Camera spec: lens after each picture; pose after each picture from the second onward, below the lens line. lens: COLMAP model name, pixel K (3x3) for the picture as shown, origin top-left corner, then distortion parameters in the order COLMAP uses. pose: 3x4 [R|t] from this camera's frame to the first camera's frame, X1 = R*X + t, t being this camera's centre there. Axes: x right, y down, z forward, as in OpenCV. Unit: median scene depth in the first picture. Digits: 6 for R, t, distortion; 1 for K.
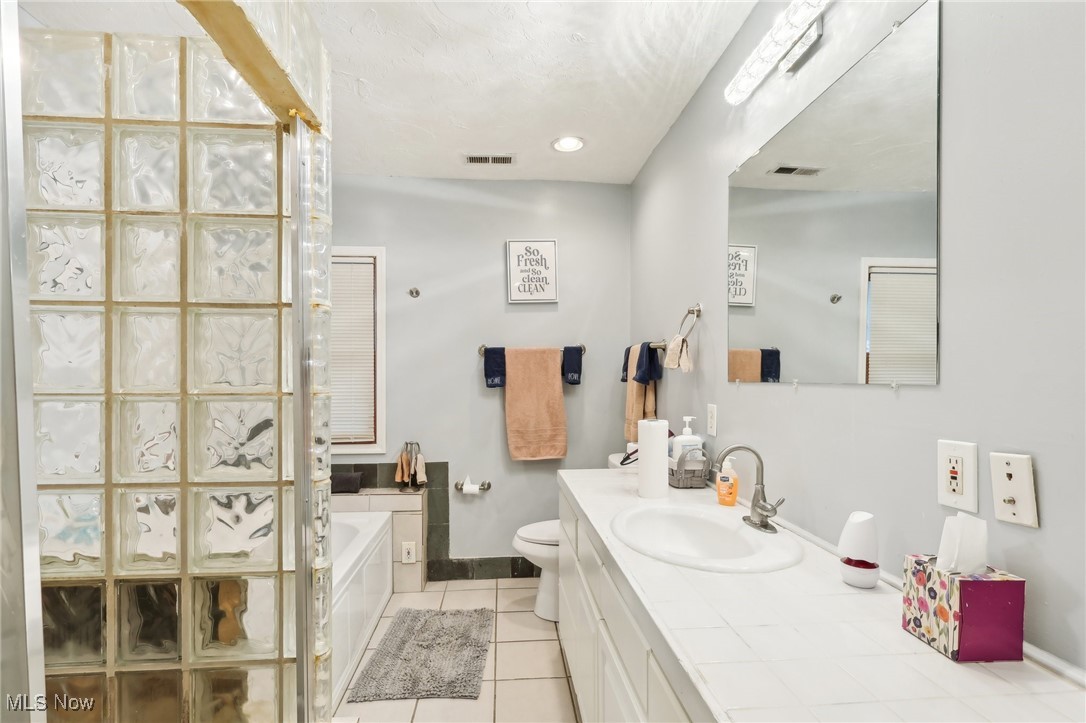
lens RADIAL K [[516.9, 0, 532.2], [0, 516.9, 366.9], [0, 0, 1]] dist [-0.011591, -0.000003]
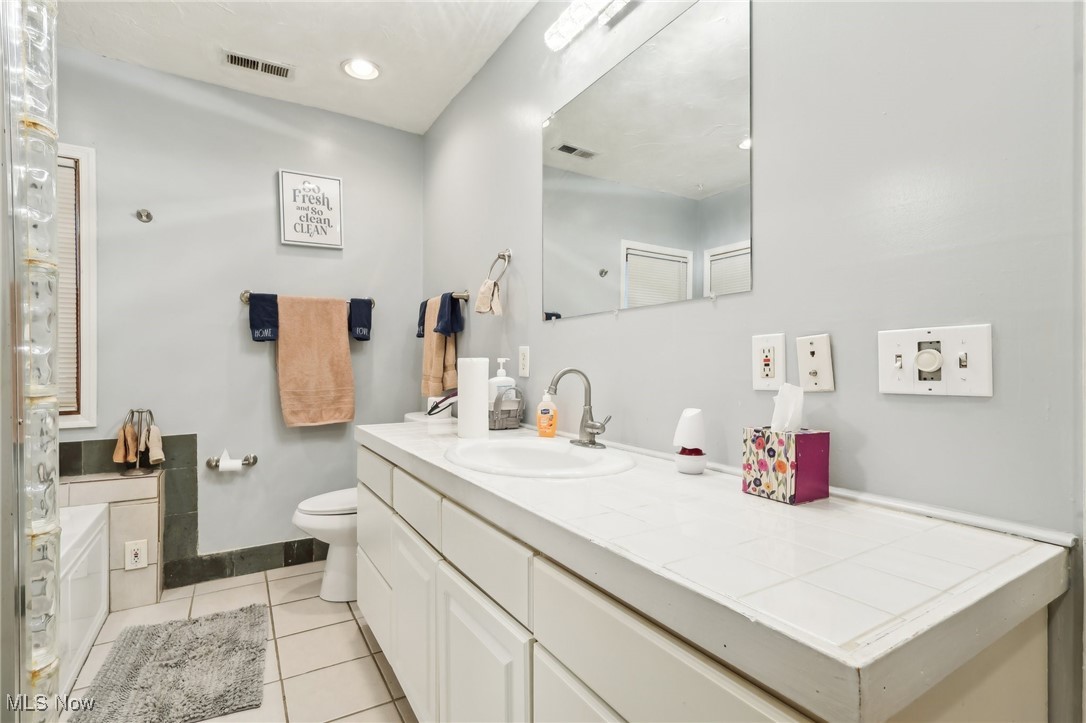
lens RADIAL K [[516.9, 0, 545.1], [0, 516.9, 359.2], [0, 0, 1]] dist [-0.011591, -0.000003]
pose [[0.885227, 0.006518, 0.465114, -0.069026], [-0.008498, 0.999962, 0.002160, 0.076707], [-0.465082, -0.005865, 0.885248, 0.069166]]
